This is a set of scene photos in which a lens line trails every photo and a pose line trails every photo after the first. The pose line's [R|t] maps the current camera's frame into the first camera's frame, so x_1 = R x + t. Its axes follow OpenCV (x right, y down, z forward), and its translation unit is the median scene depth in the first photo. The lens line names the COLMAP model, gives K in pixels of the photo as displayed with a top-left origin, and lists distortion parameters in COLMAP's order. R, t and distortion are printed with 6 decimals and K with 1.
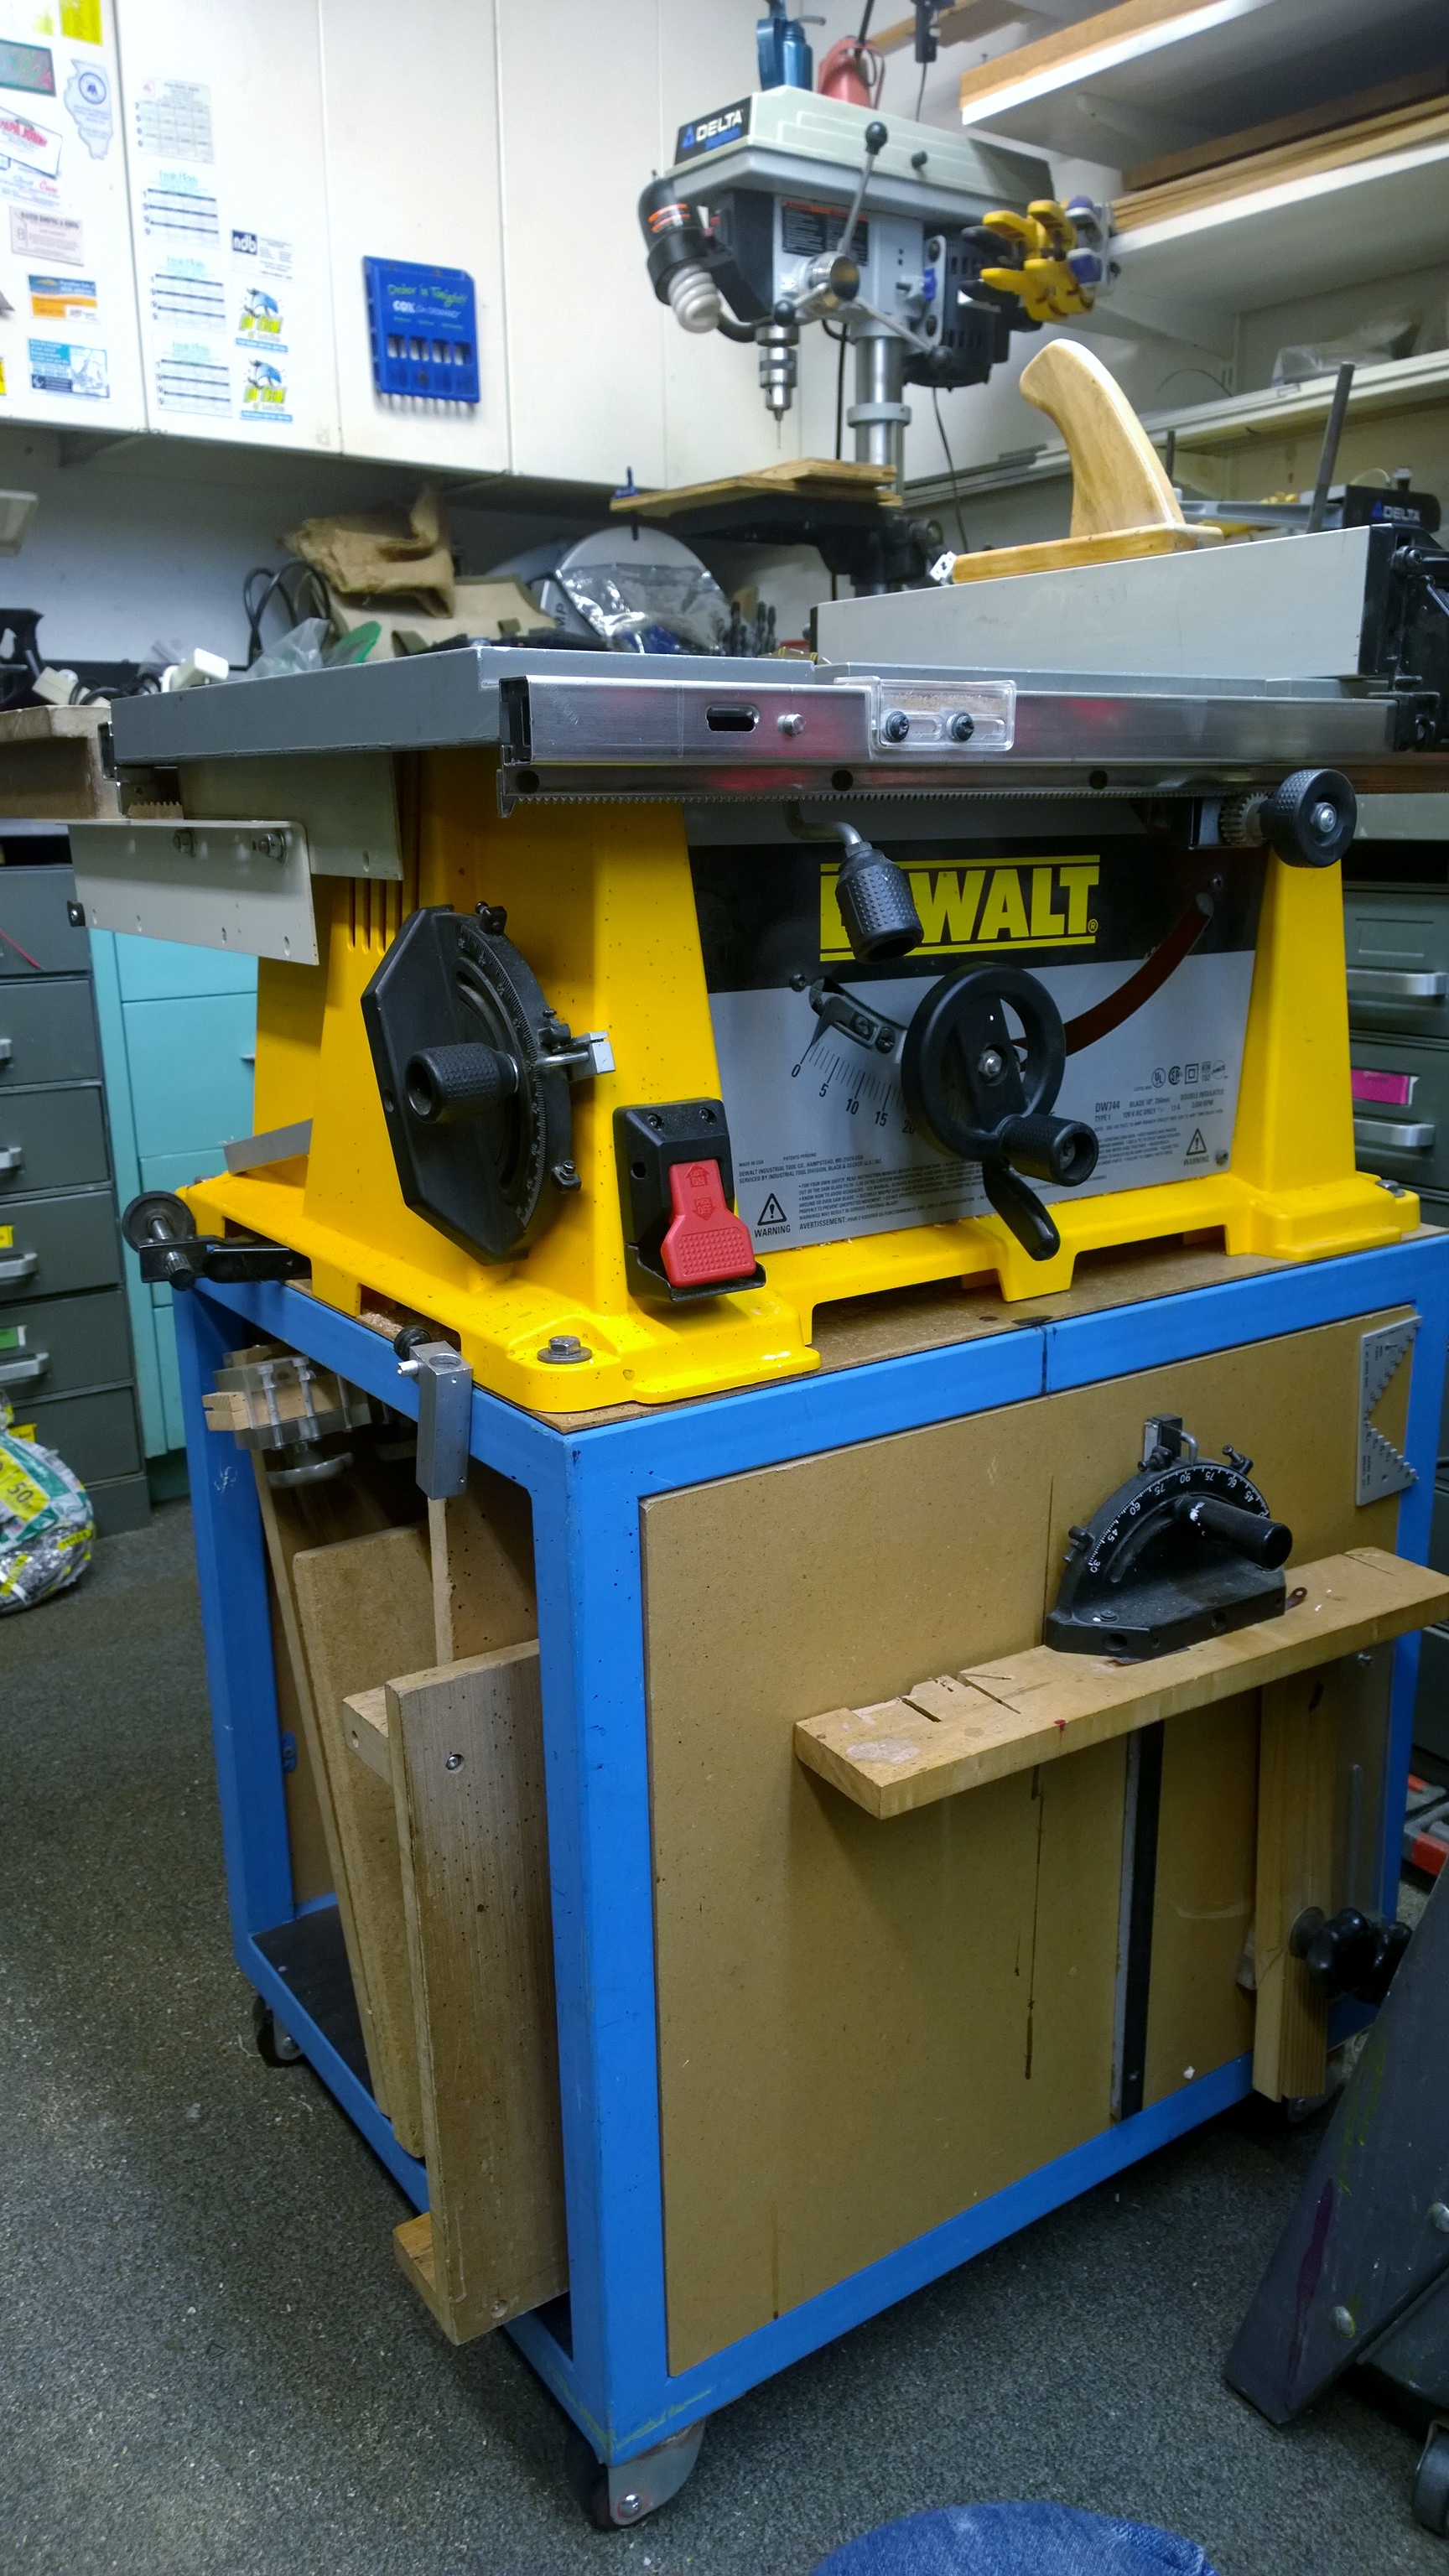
lens RADIAL K [[1879.8, 0, 778.3], [0, 1879.8, 1304.3], [0, 0, 1]] dist [0.045650, -0.004770]
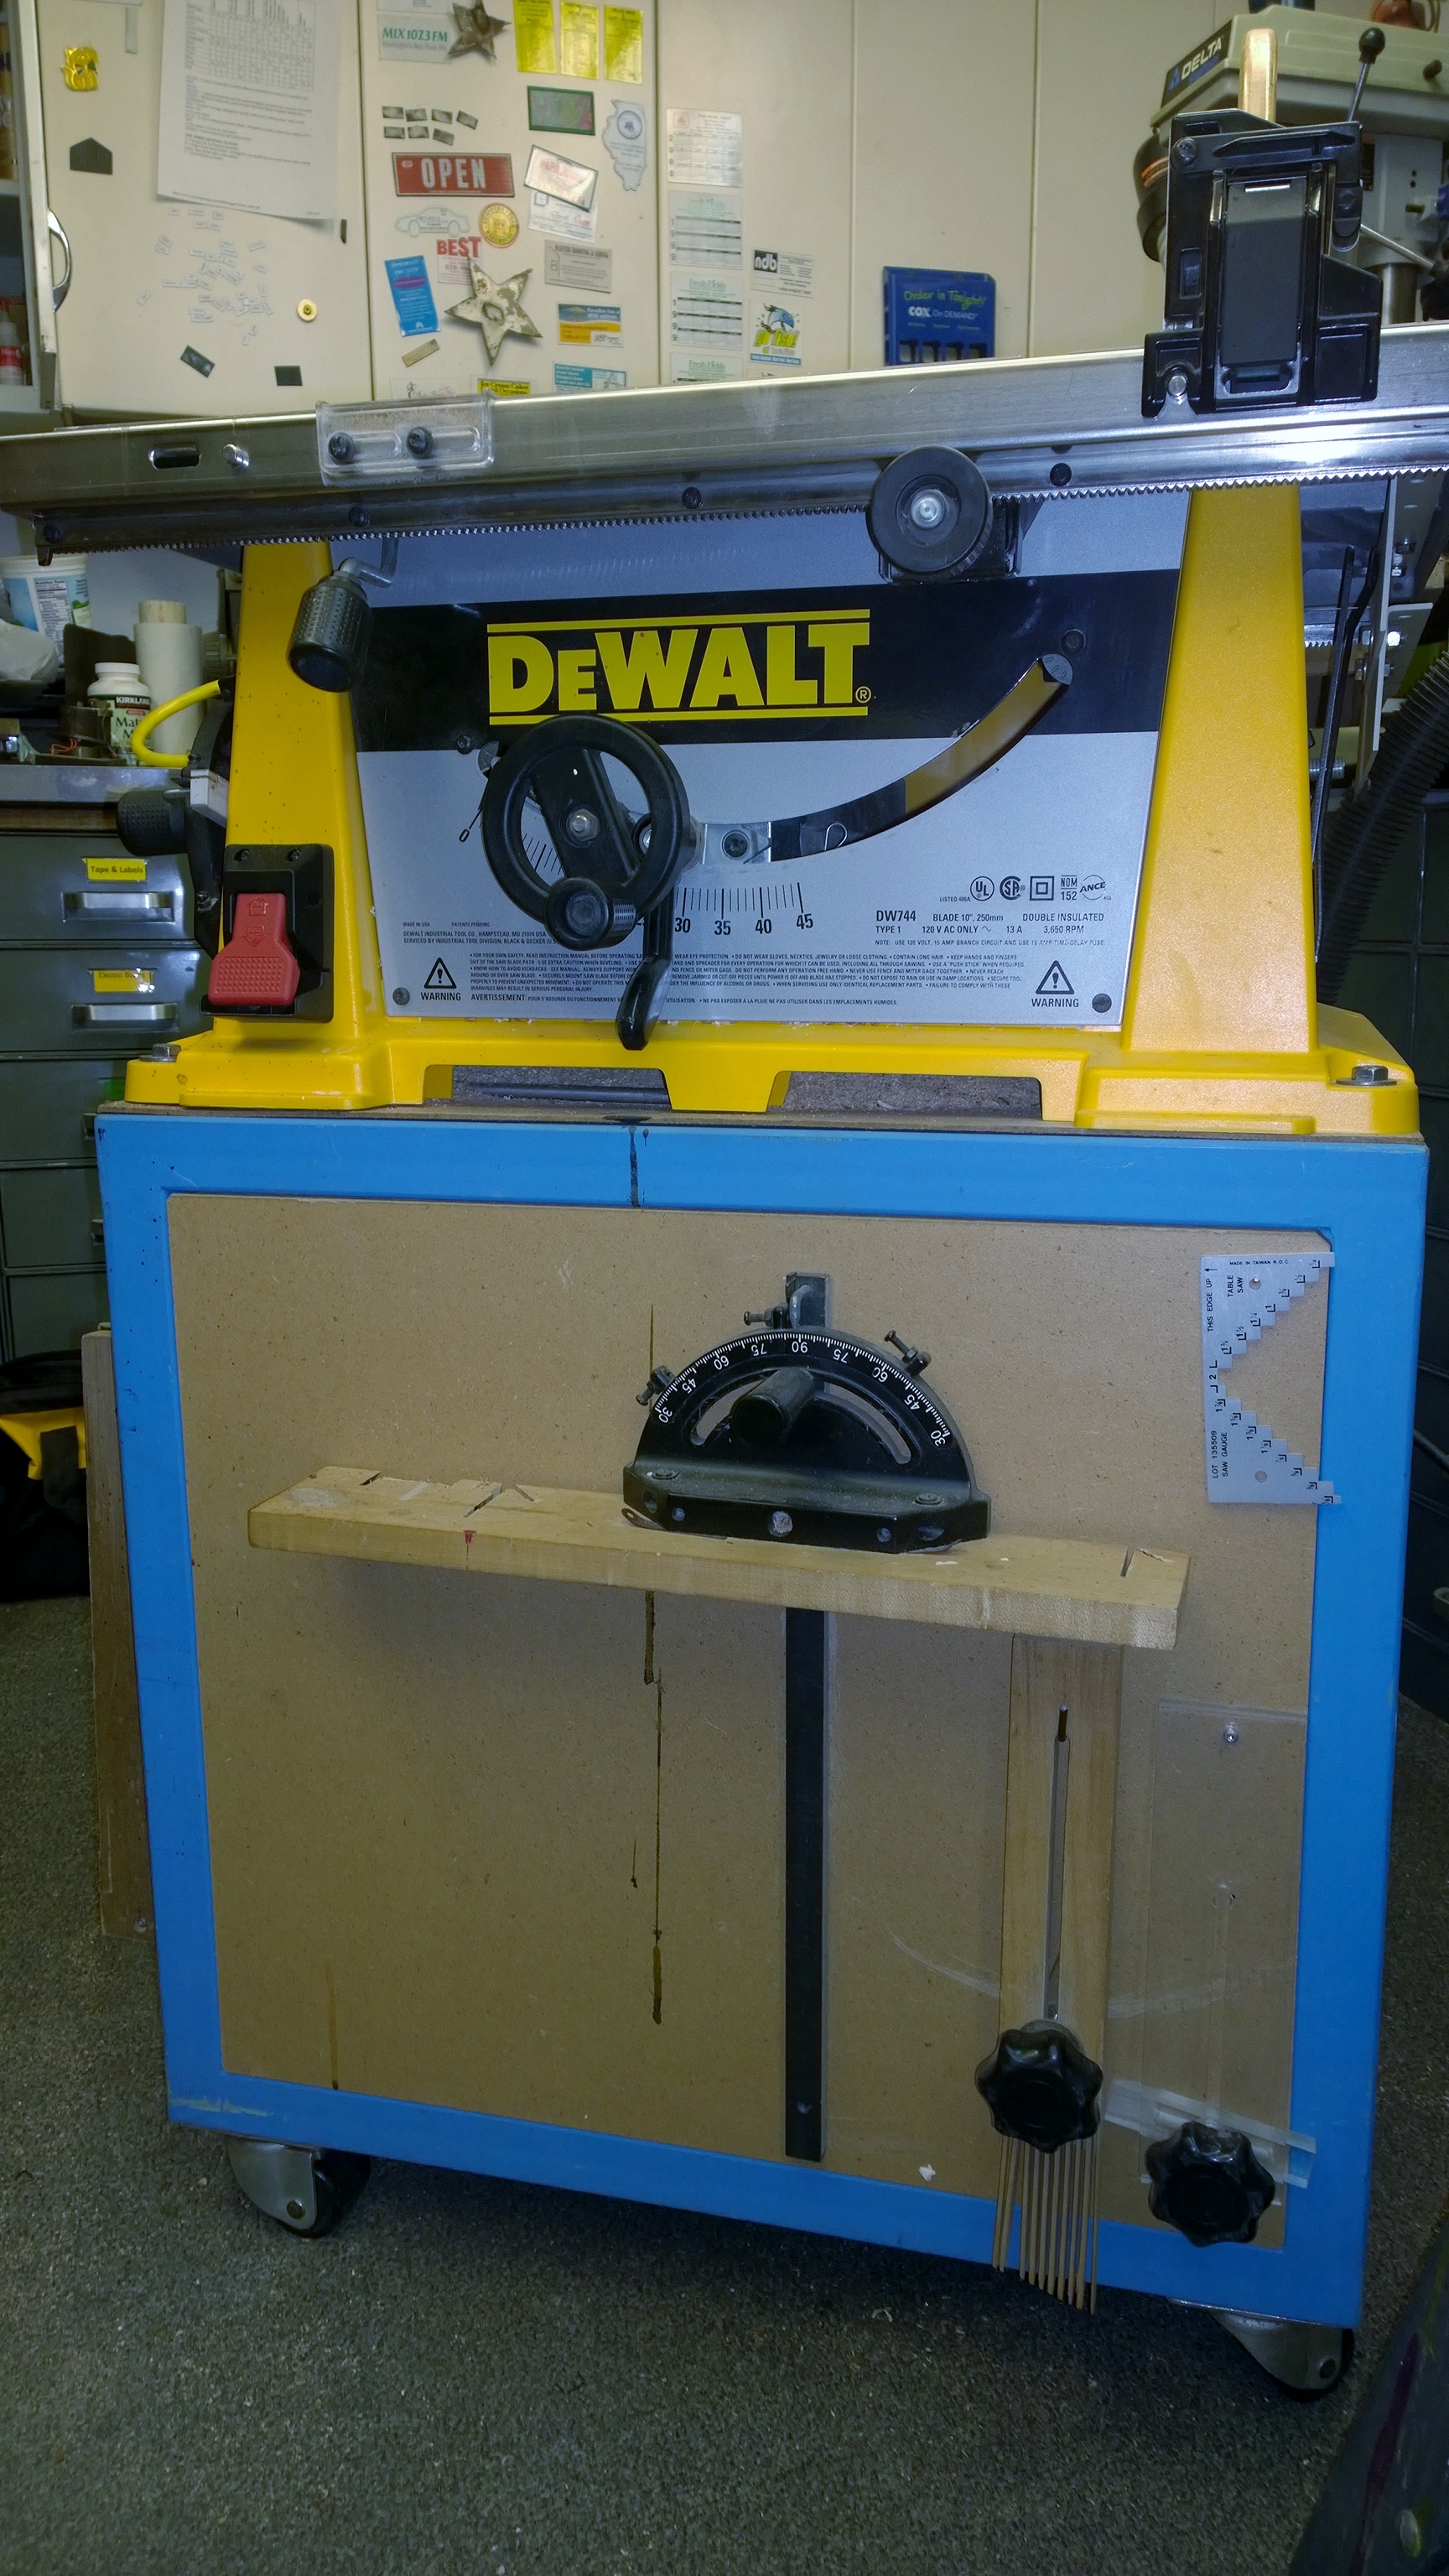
lens RADIAL K [[1889.6, 0, 724.5], [0, 1889.6, 1288.0], [0, 0, 1]] dist [0.058737, -0.104602]
pose [[0.638137, 0.150232, -0.755124, 0.835386], [-0.207121, 0.978120, 0.019565, 0.059118], [0.741541, 0.143917, 0.655290, 0.439951]]
